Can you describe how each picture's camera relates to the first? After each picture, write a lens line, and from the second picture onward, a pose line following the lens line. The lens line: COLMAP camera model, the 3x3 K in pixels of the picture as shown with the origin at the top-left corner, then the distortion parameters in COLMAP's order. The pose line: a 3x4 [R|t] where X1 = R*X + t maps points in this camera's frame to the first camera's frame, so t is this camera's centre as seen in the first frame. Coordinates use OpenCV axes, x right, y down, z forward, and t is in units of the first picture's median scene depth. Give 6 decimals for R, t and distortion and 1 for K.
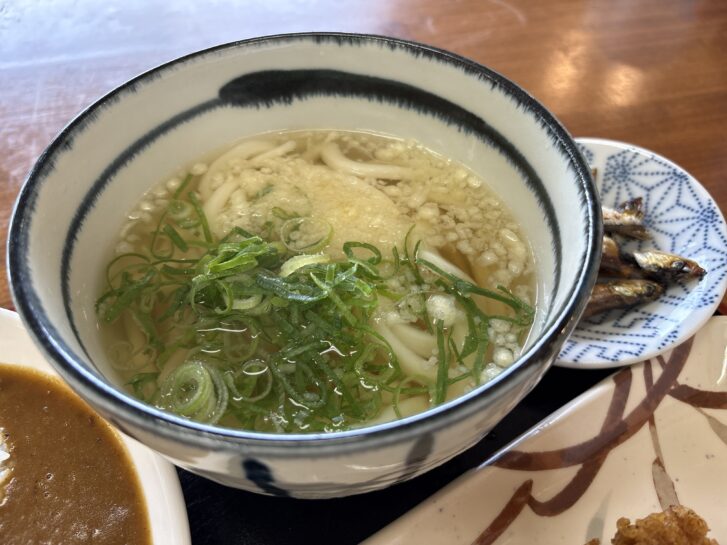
lens RADIAL K [[555.9, 0, 366.5], [0, 555.9, 266.8], [0, 0, 1]] dist [0.005371, -0.027427]
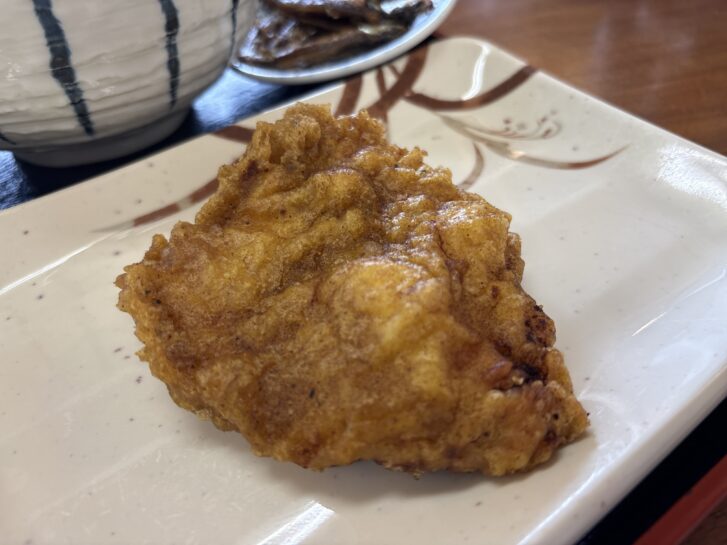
lens RADIAL K [[555.9, 0, 367.4], [0, 555.9, 272.5], [0, 0, 1]] dist [0.005371, -0.027427]
pose [[0.997333, -0.067467, 0.027851, 0.429919], [0.070769, 0.987237, -0.142667, 0.707299], [-0.017870, 0.144258, 0.989379, 0.007199]]
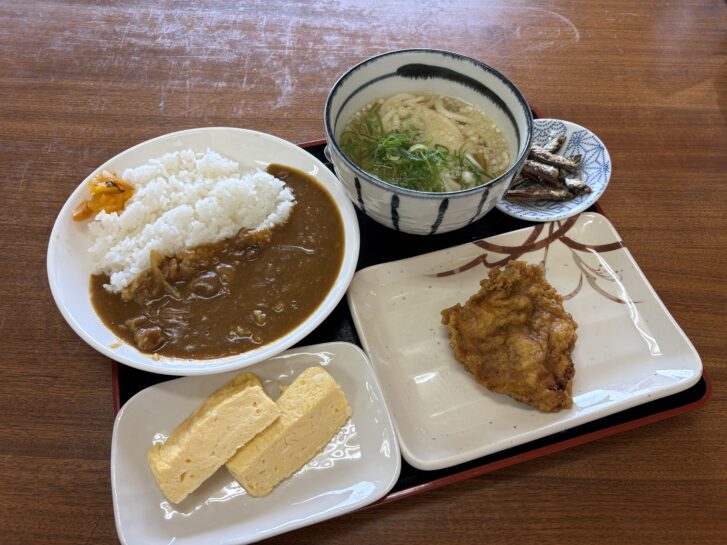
lens RADIAL K [[555.9, 0, 362.9], [0, 555.9, 269.7], [0, 0, 1]] dist [0.005371, -0.027427]
pose [[0.965022, 0.228039, -0.129350, 0.087842], [-0.210607, 0.968130, 0.135535, 0.214047], [0.156135, -0.103553, 0.982293, -1.427453]]
